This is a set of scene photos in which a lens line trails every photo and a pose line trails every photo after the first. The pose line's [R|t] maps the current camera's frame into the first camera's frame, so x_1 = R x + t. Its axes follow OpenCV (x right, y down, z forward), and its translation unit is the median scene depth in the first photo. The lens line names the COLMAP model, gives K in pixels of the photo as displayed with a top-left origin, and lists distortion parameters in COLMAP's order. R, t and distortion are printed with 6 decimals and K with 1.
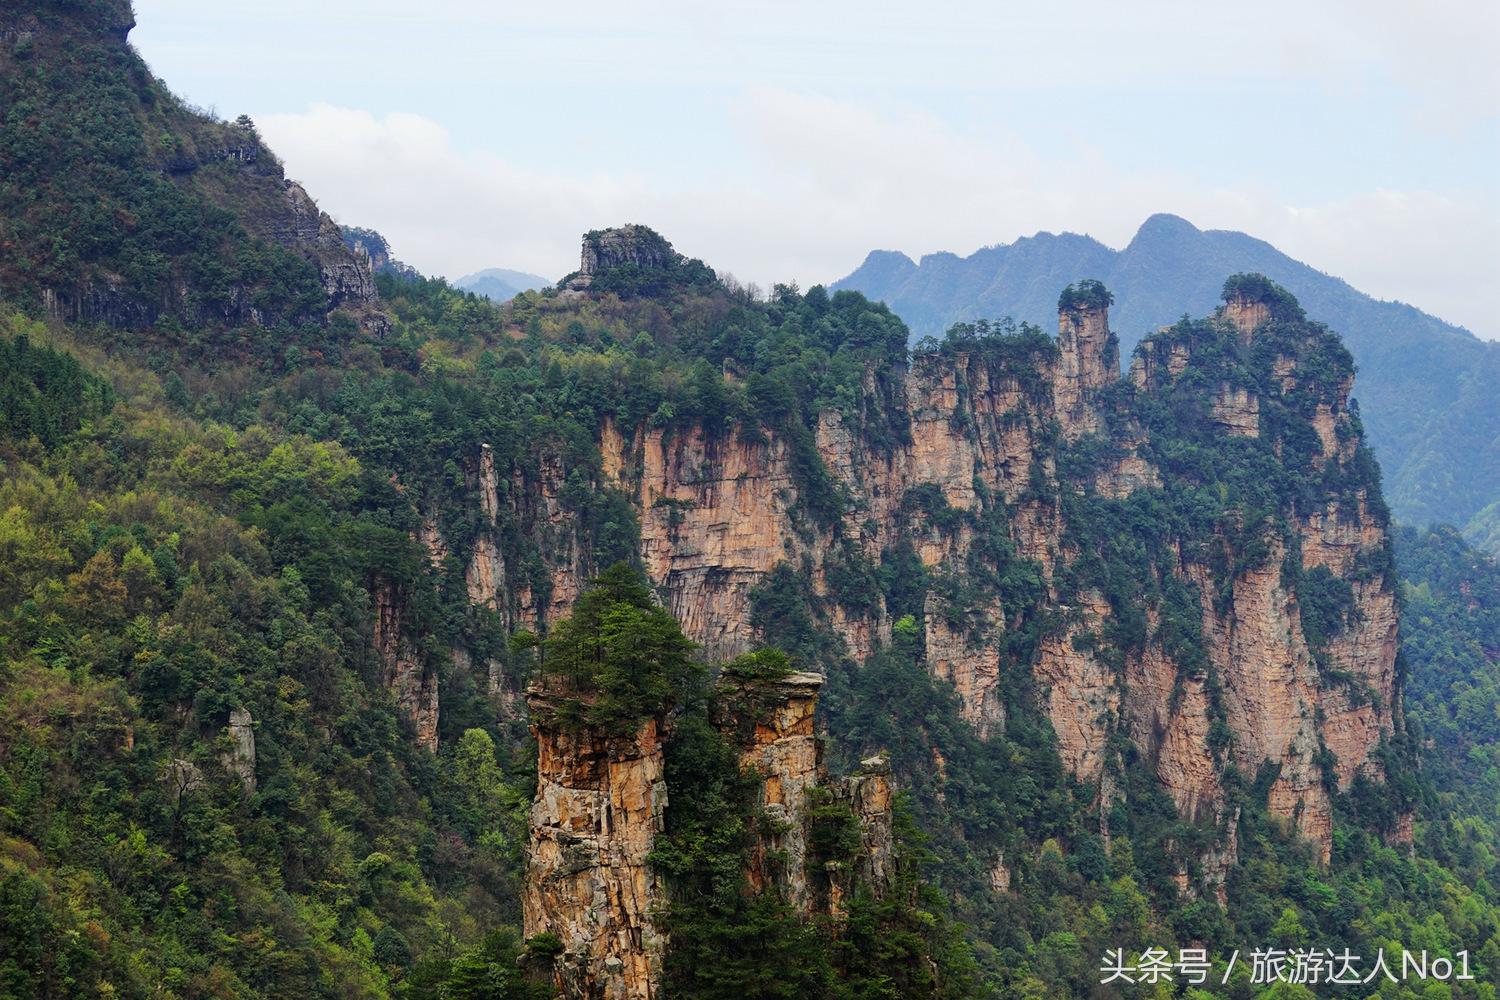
lens RADIAL K [[2855.1, 0, 754.2], [0, 2855.1, 502.4], [0, 0, 1]] dist [-0.109425, 0.000000]
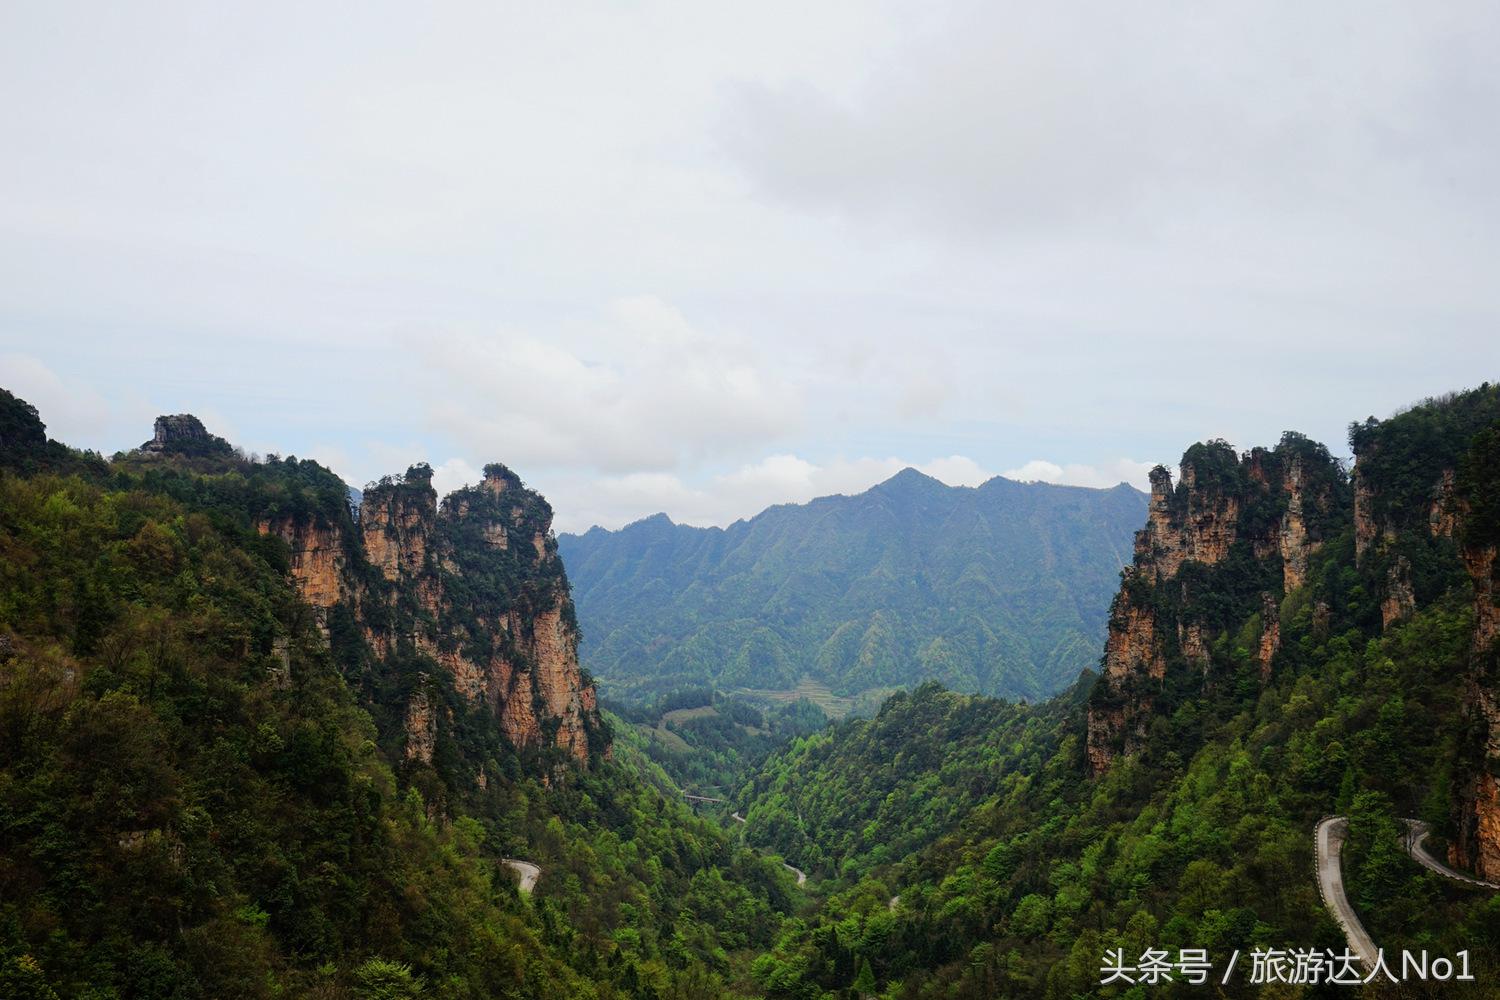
lens RADIAL K [[1402.3, 0, 710.4], [0, 1402.3, 509.3], [0, 0, 1]] dist [0.046275, 0.000000]
pose [[0.901719, 0.001128, 0.432320, -0.123693], [0.034877, 0.996547, -0.075346, 0.030705], [-0.430912, 0.083019, 0.898567, 0.138146]]
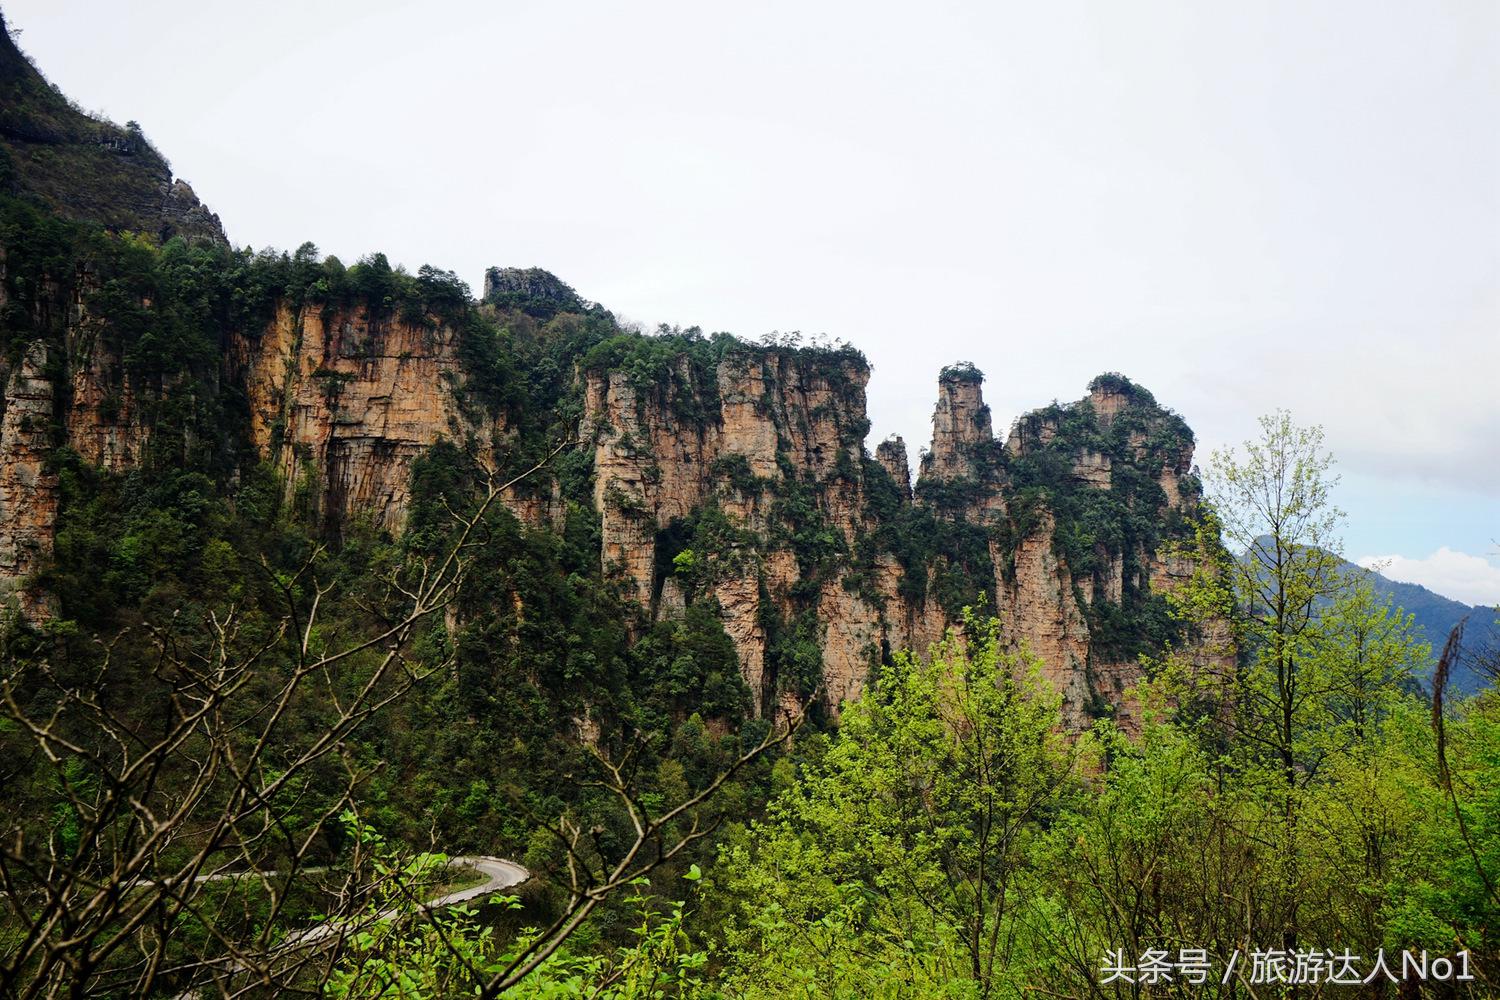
lens RADIAL K [[1402.3, 0, 745.2], [0, 1402.3, 494.4], [0, 0, 1]] dist [0.046275, 0.000000]
pose [[0.972207, -0.000871, -0.234122, 0.202876], [-0.034658, 0.988440, -0.147598, 0.096852], [0.231544, 0.151610, 0.960938, 0.429977]]
